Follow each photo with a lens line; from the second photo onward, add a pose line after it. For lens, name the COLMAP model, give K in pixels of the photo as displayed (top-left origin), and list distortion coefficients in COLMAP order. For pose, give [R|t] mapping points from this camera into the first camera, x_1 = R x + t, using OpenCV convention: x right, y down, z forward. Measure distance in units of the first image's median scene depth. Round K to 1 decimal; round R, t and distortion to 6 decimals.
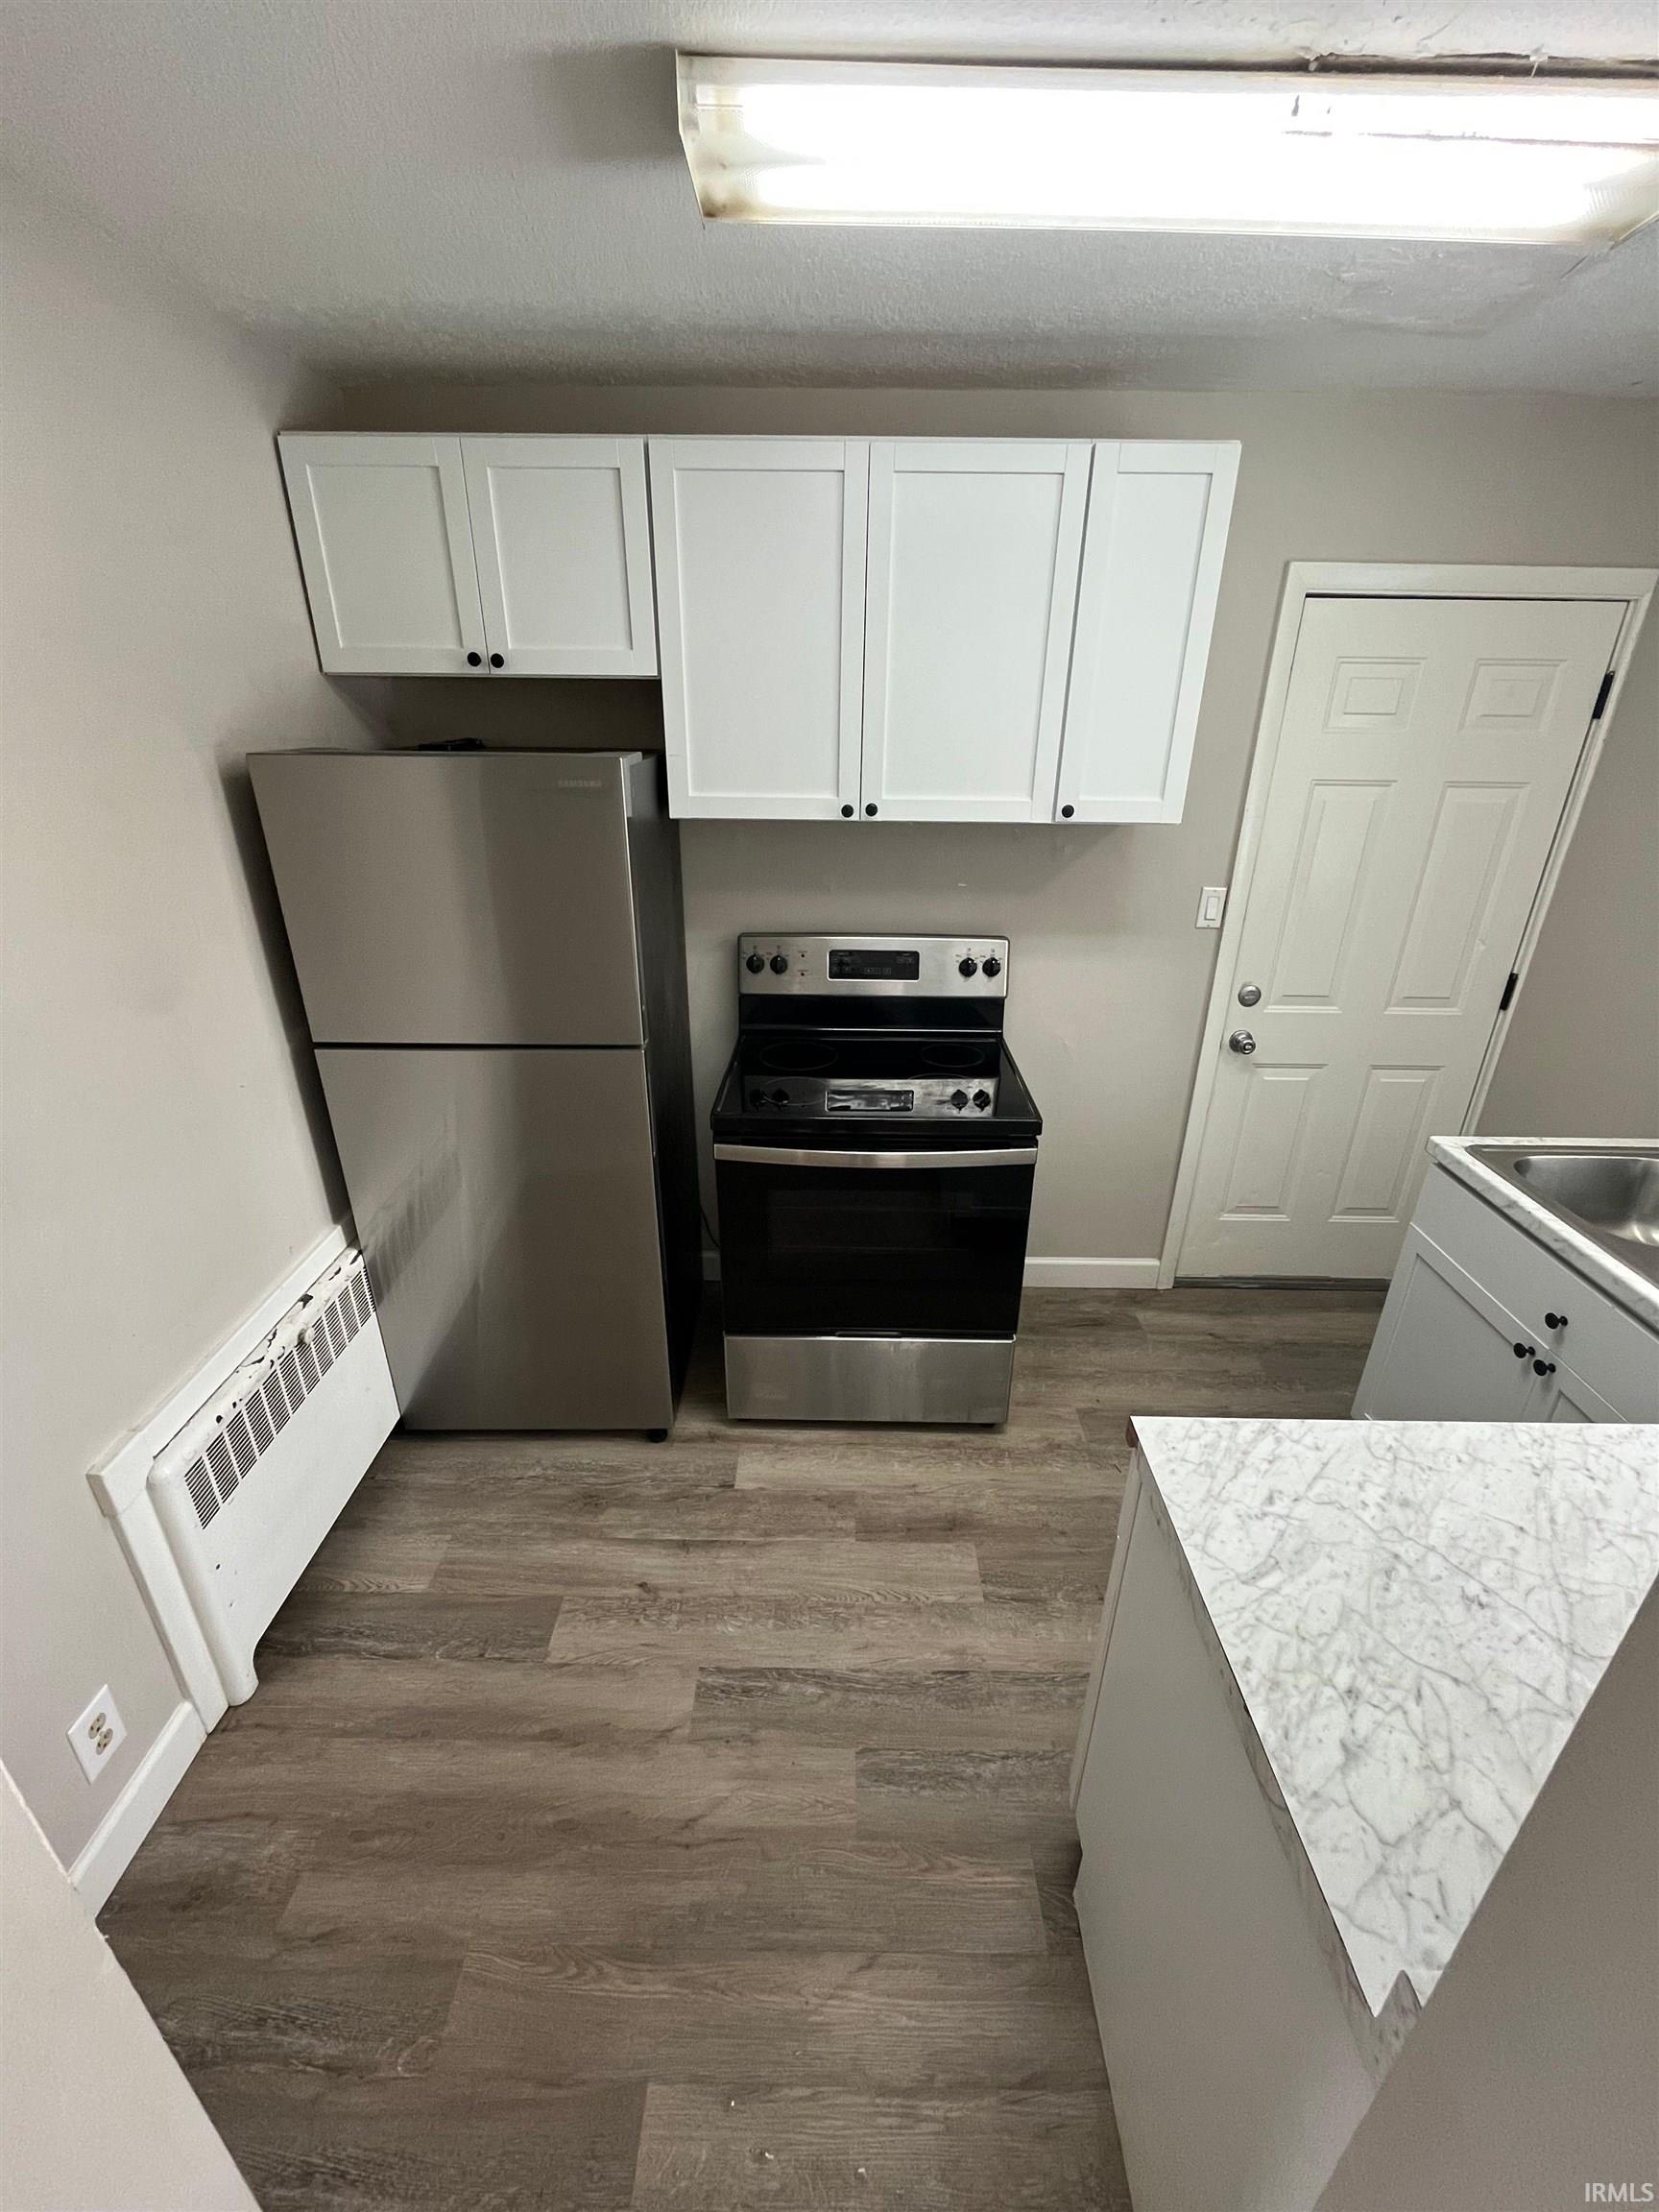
lens RADIAL K [[893.2, 0, 830.9], [0, 893.2, 1100.5], [0, 0, 1]] dist [-0.002984, -0.000450]
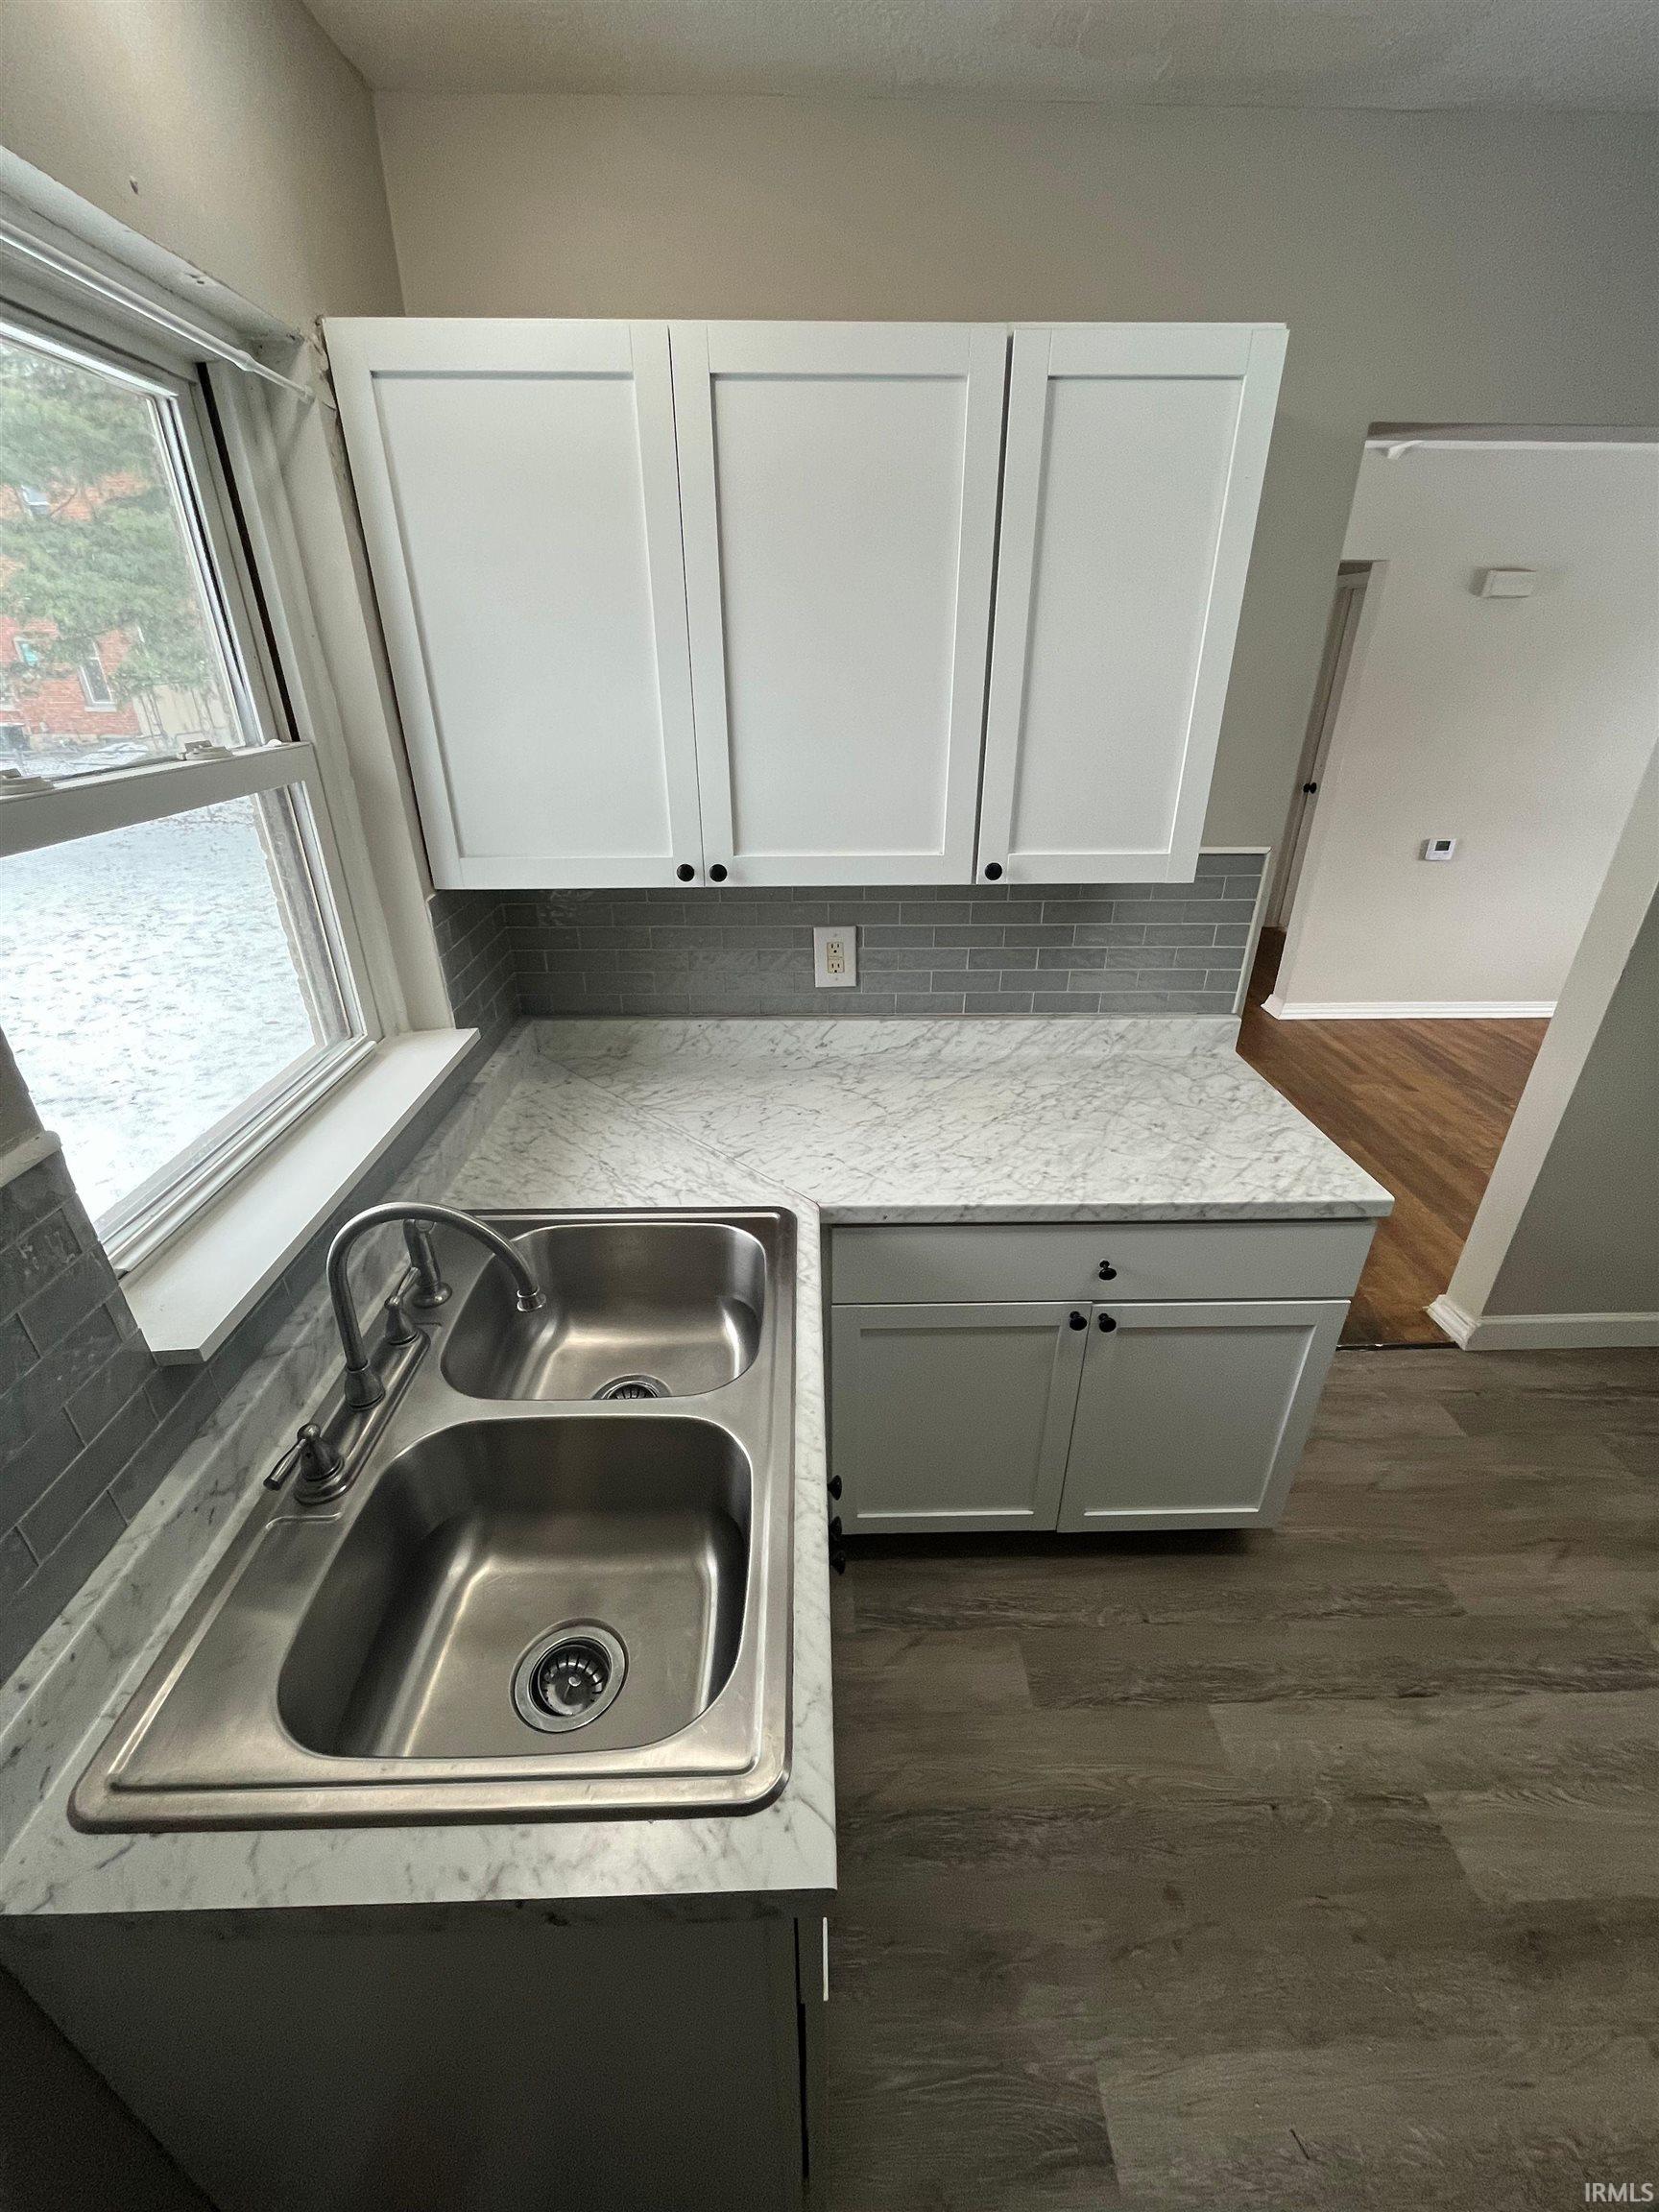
lens RADIAL K [[893.2, 0, 830.9], [0, 893.2, 1100.5], [0, 0, 1]] dist [-0.002984, -0.000450]
pose [[-0.999282, 0.004228, -0.037662, 0.713146], [-0.026108, 0.643556, 0.764954, -0.397063], [0.027472, 0.765388, -0.642983, 1.031869]]
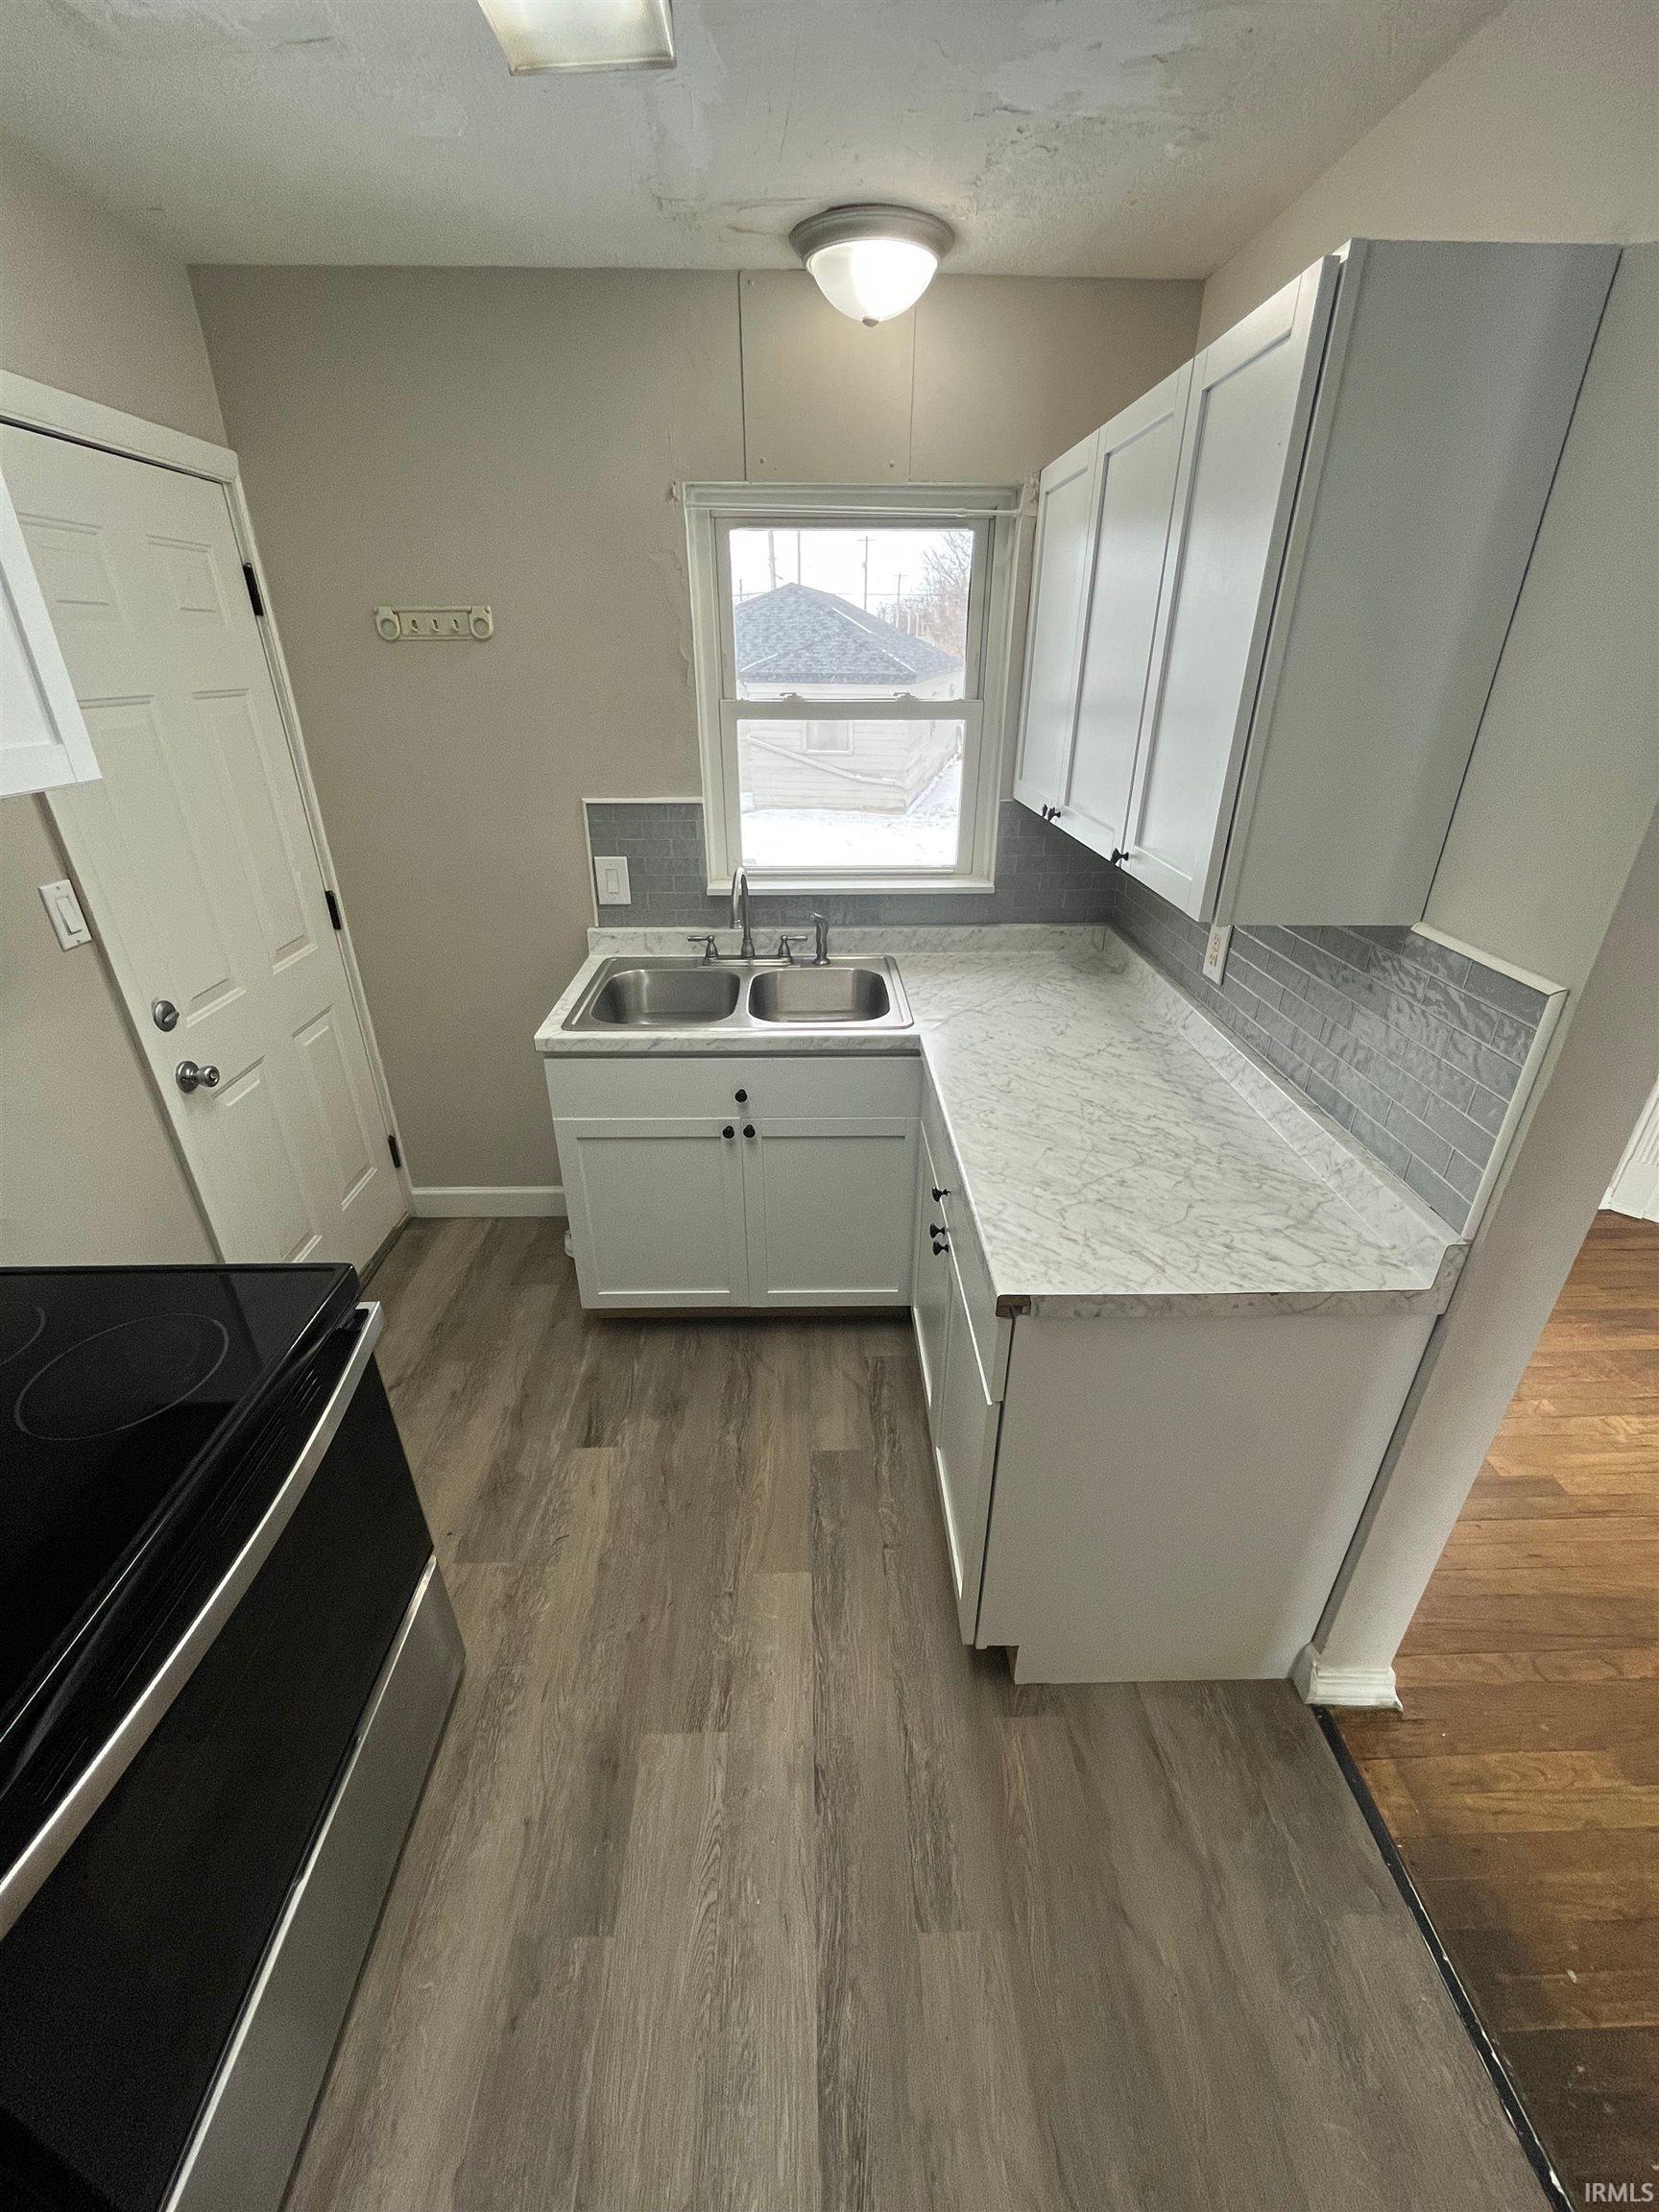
lens RADIAL K [[893.2, 0, 830.9], [0, 893.2, 1100.5], [0, 0, 1]] dist [-0.002984, -0.000450]
pose [[-0.037212, -0.458271, 0.888033, -0.290826], [0.396926, 0.808763, 0.433996, -0.218124], [-0.917096, 0.368633, 0.151804, 0.585316]]
